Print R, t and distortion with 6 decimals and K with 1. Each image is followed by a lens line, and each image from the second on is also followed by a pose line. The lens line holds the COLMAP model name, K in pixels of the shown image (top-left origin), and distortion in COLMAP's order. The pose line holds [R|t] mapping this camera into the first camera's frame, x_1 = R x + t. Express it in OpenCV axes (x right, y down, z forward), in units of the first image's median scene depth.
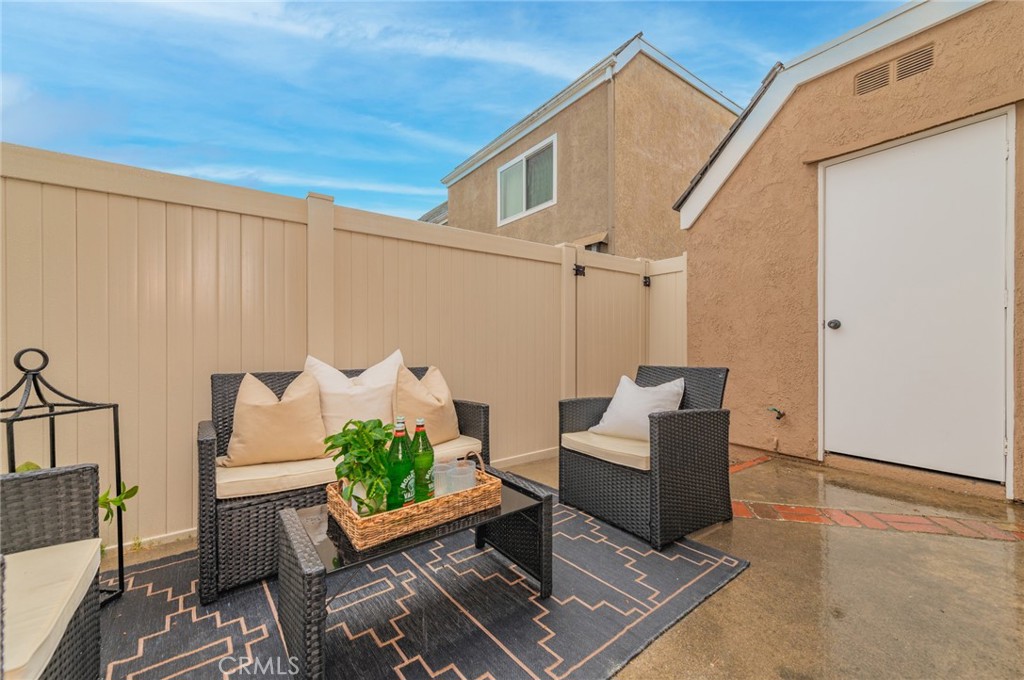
lens RADIAL K [[401.2, 0, 513.6], [0, 401.2, 346.8], [0, 0, 1]] dist [0.001614, -0.000152]
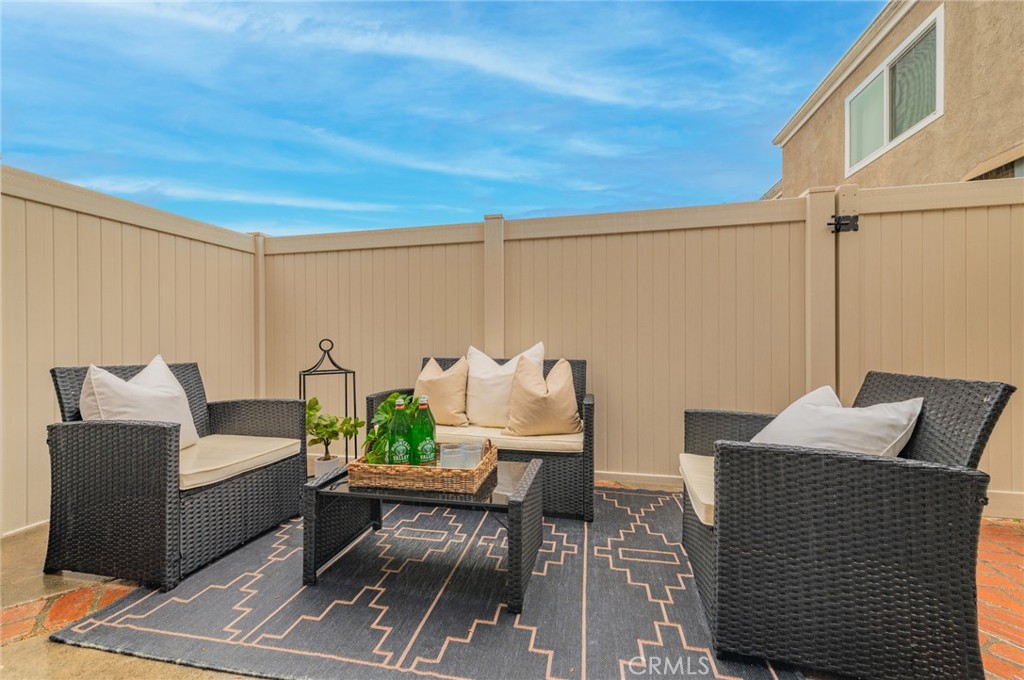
lens RADIAL K [[399.3, 0, 512.0], [0, 399.3, 340.0], [0, 0, 1]] dist [0.004608, -0.000256]
pose [[0.648840, 0.000495, -0.760925, 0.310738], [-0.004459, 0.999985, -0.003151, 0.003883], [0.760912, 0.005438, 0.648832, 0.164034]]
